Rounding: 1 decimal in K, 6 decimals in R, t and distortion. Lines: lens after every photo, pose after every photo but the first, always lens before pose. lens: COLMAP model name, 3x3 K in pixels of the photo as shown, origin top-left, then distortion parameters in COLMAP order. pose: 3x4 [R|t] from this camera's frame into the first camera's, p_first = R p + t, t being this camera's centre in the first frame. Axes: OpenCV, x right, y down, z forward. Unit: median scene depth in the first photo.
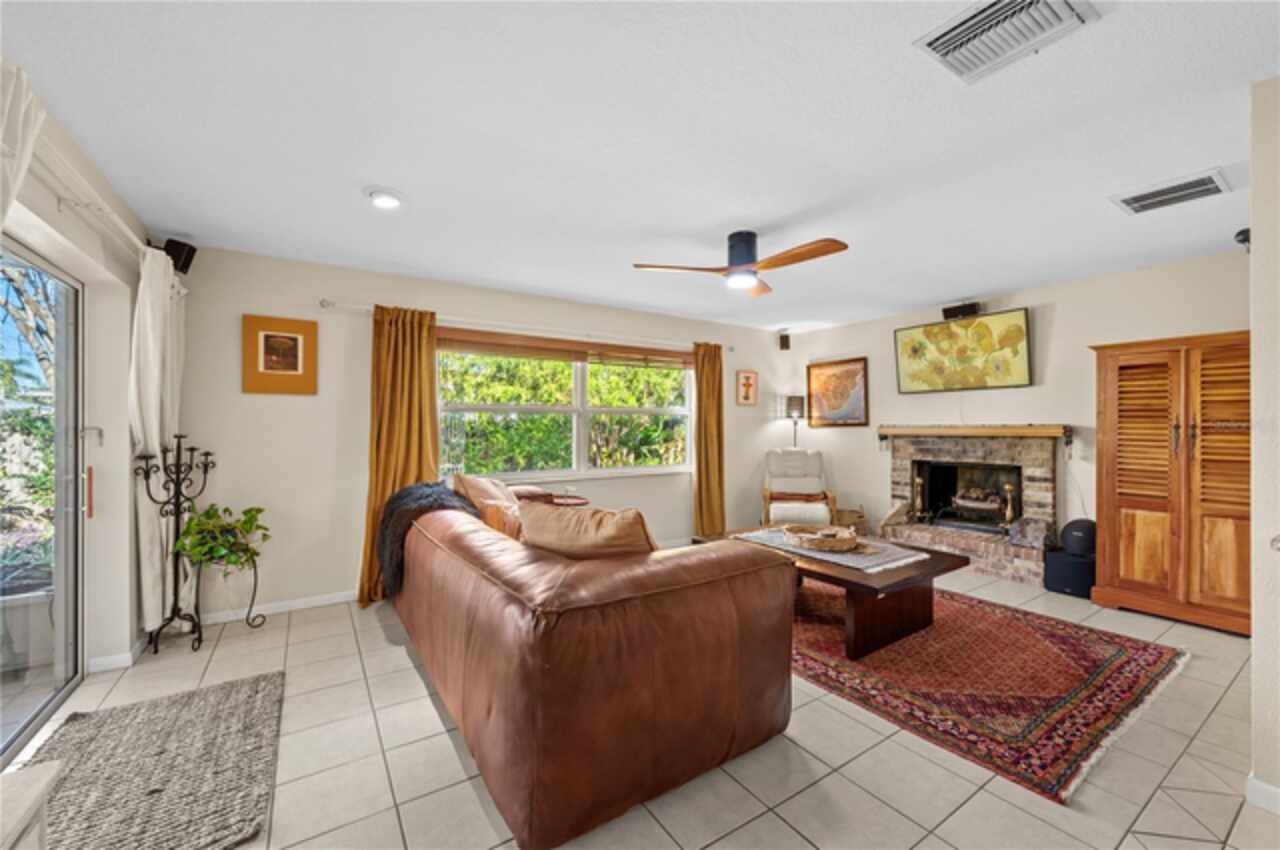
lens RADIAL K [[507.8, 0, 643.2], [0, 507.8, 422.1], [0, 0, 1]] dist [-0.000426, 0.000226]
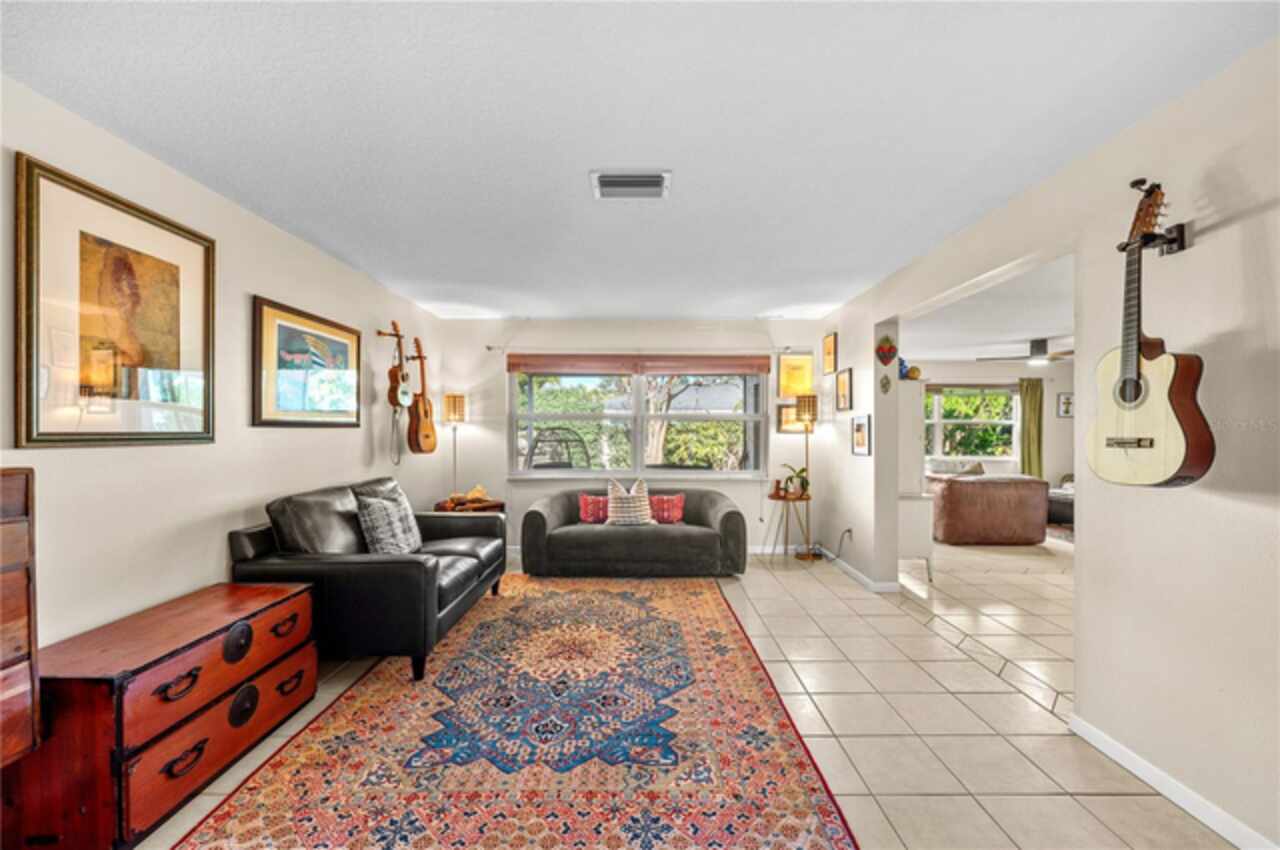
lens RADIAL K [[510.3, 0, 642.7], [0, 510.3, 433.8], [0, 0, 1]] dist [0.000331, -0.000044]
pose [[0.835556, 0.006385, -0.549368, -0.004329], [0.000963, 0.999914, 0.013086, -0.008249], [0.549405, -0.011463, 0.835478, -1.031797]]
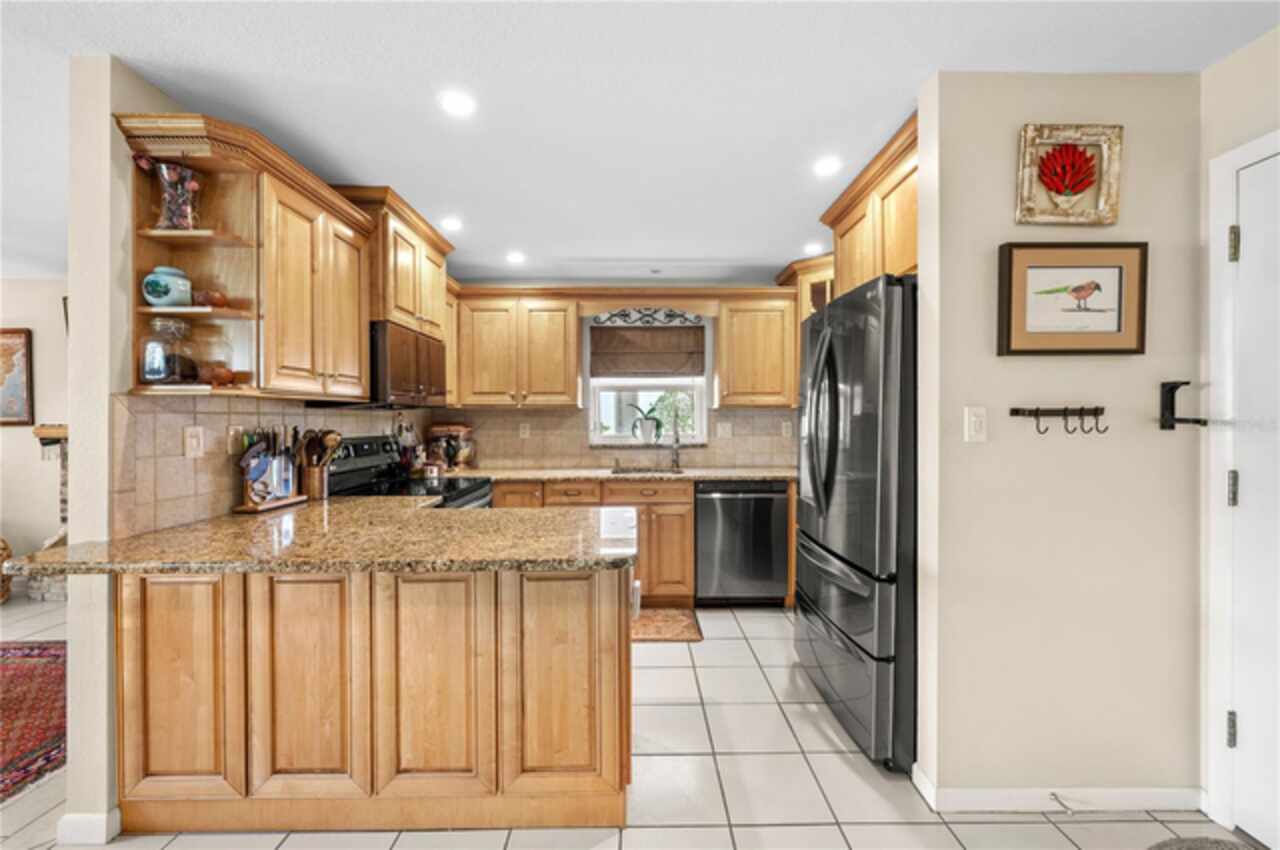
lens RADIAL K [[507.8, 0, 643.2], [0, 507.8, 422.1], [0, 0, 1]] dist [-0.000426, 0.000226]
pose [[0.541599, -0.003235, 0.840631, 0.344932], [-0.003841, 0.999973, 0.006323, -0.005918], [-0.840628, -0.006654, 0.541572, -0.128795]]
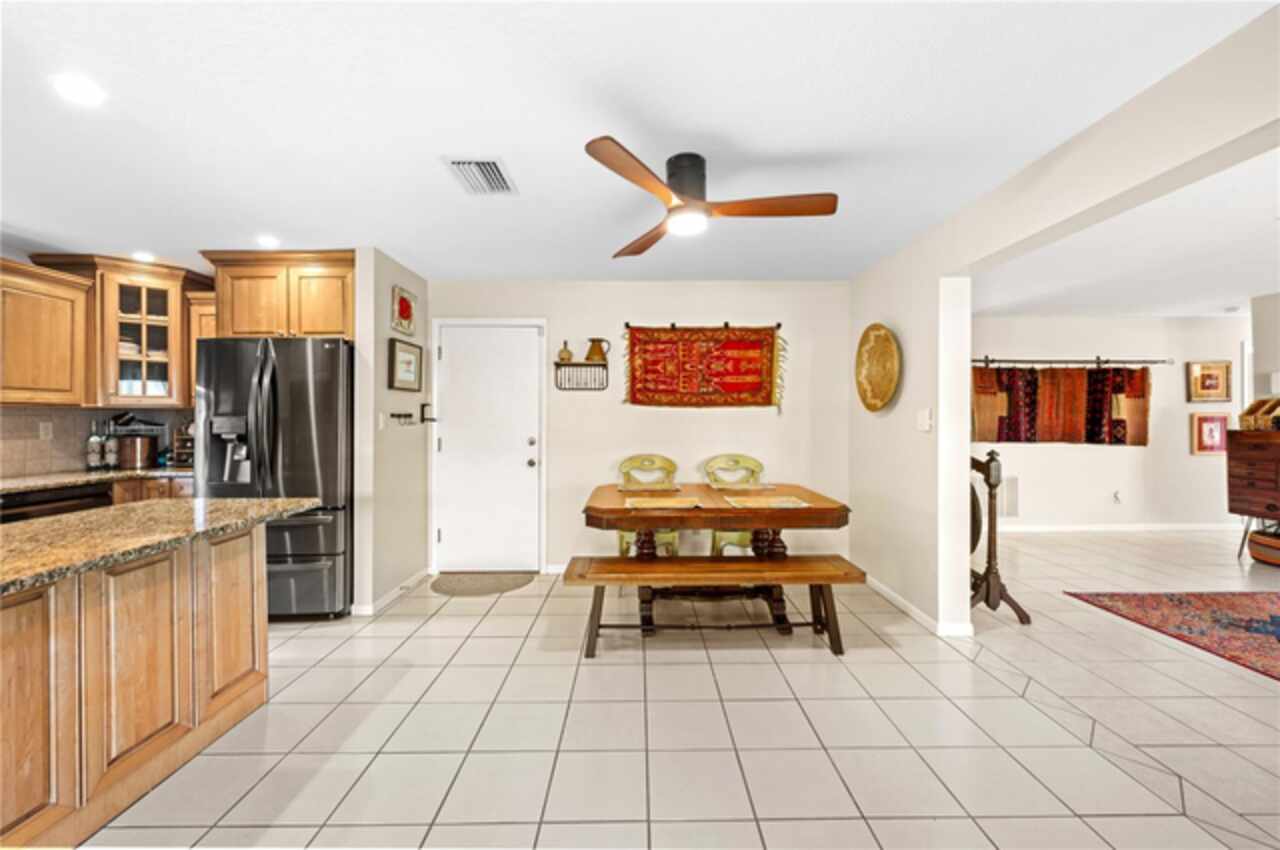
lens RADIAL K [[508.4, 0, 643.0], [0, 508.4, 416.1], [0, 0, 1]] dist [0.000335, -0.000150]
pose [[-0.839260, 0.006256, 0.543695, 0.062670], [0.000495, 0.999942, -0.010740, -0.002396], [-0.543731, -0.008745, -0.839214, 0.264650]]
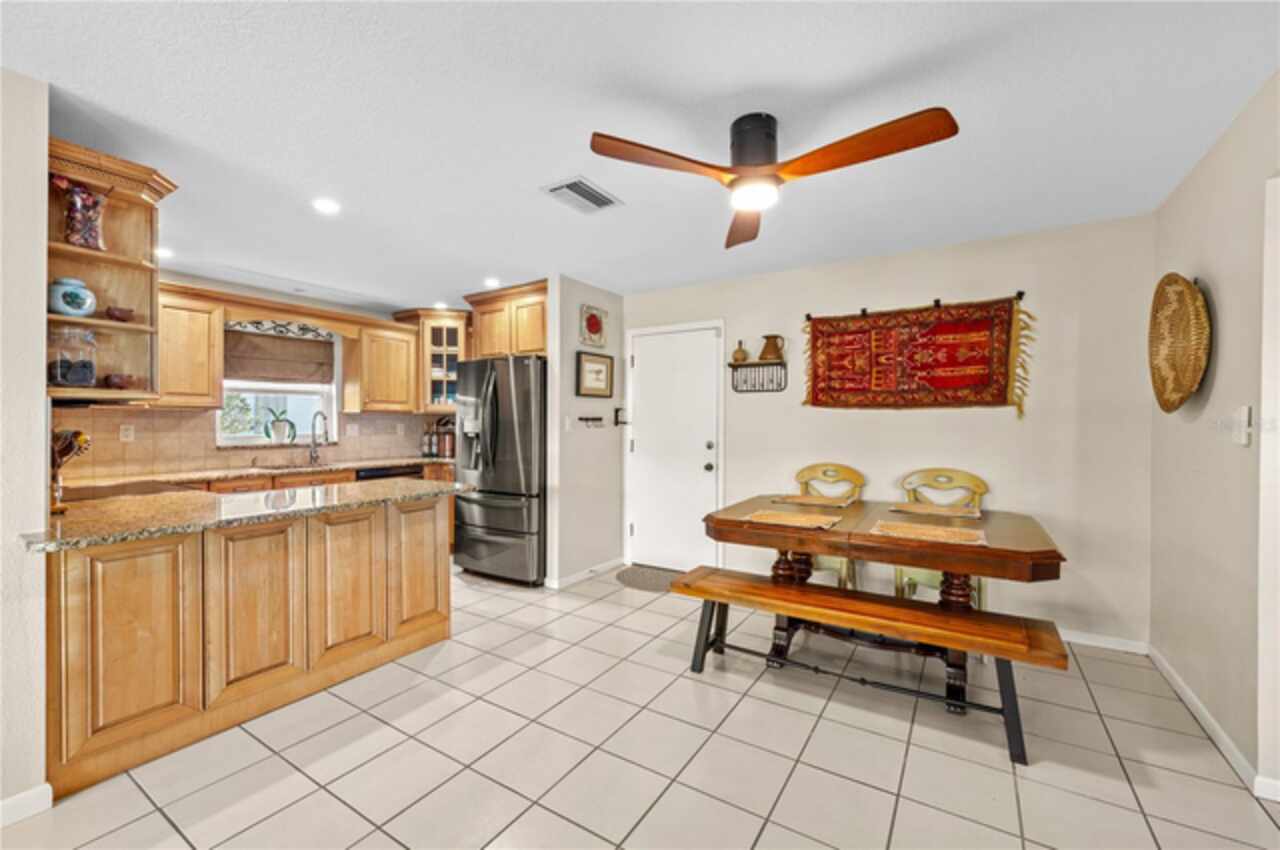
lens RADIAL K [[518.9, 0, 642.8], [0, 518.9, 423.7], [0, 0, 1]] dist [-0.000326, -0.000091]
pose [[-0.408376, -0.001138, 0.912813, -0.057490], [-0.005618, 0.999983, -0.001267, -0.003114], [-0.912796, -0.005646, -0.408376, 0.100896]]
